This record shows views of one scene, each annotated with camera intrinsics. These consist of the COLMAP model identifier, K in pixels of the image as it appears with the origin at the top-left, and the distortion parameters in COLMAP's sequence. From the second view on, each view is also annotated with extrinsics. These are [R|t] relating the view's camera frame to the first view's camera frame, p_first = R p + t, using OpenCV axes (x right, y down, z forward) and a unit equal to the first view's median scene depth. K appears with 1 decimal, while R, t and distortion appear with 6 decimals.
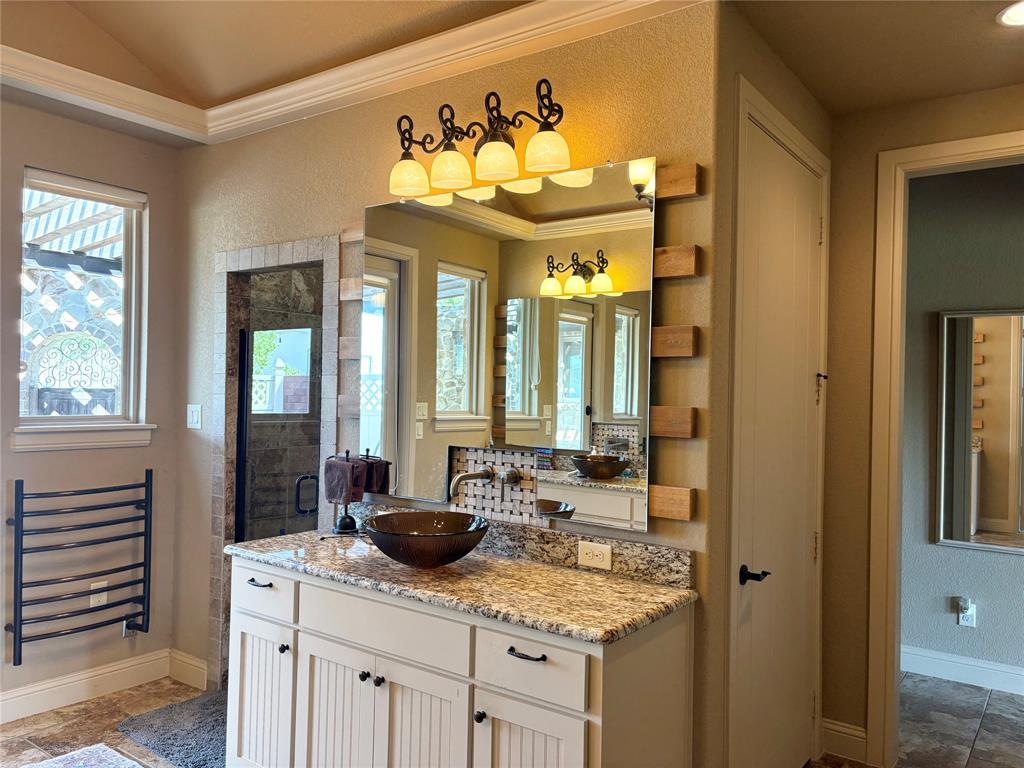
lens RADIAL K [[771.5, 0, 508.8], [0, 771.5, 386.0], [0, 0, 1]] dist [0.066764, 0.005063]
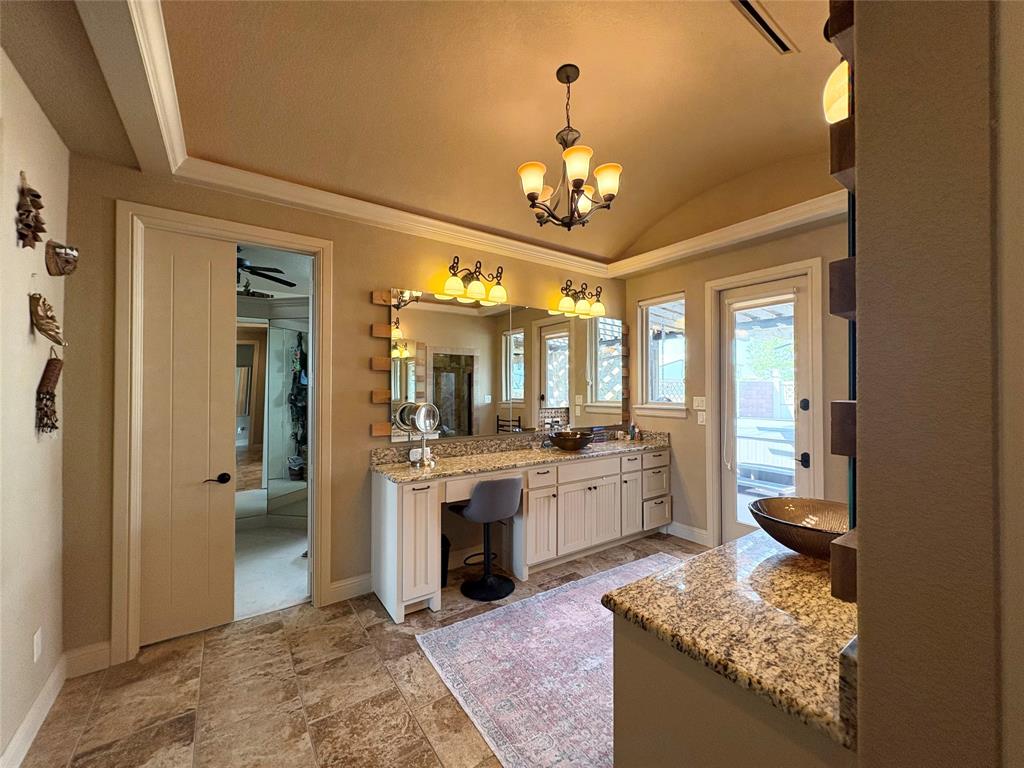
lens RADIAL K [[408.5, 0, 509.1], [0, 408.5, 384.5], [0, 0, 1]] dist [-0.000087, -0.000071]
pose [[-0.337327, -0.022859, -0.941110, 0.667959], [0.009289, 0.999576, -0.027609, 0.017382], [0.941342, -0.018056, -0.336972, 0.954308]]
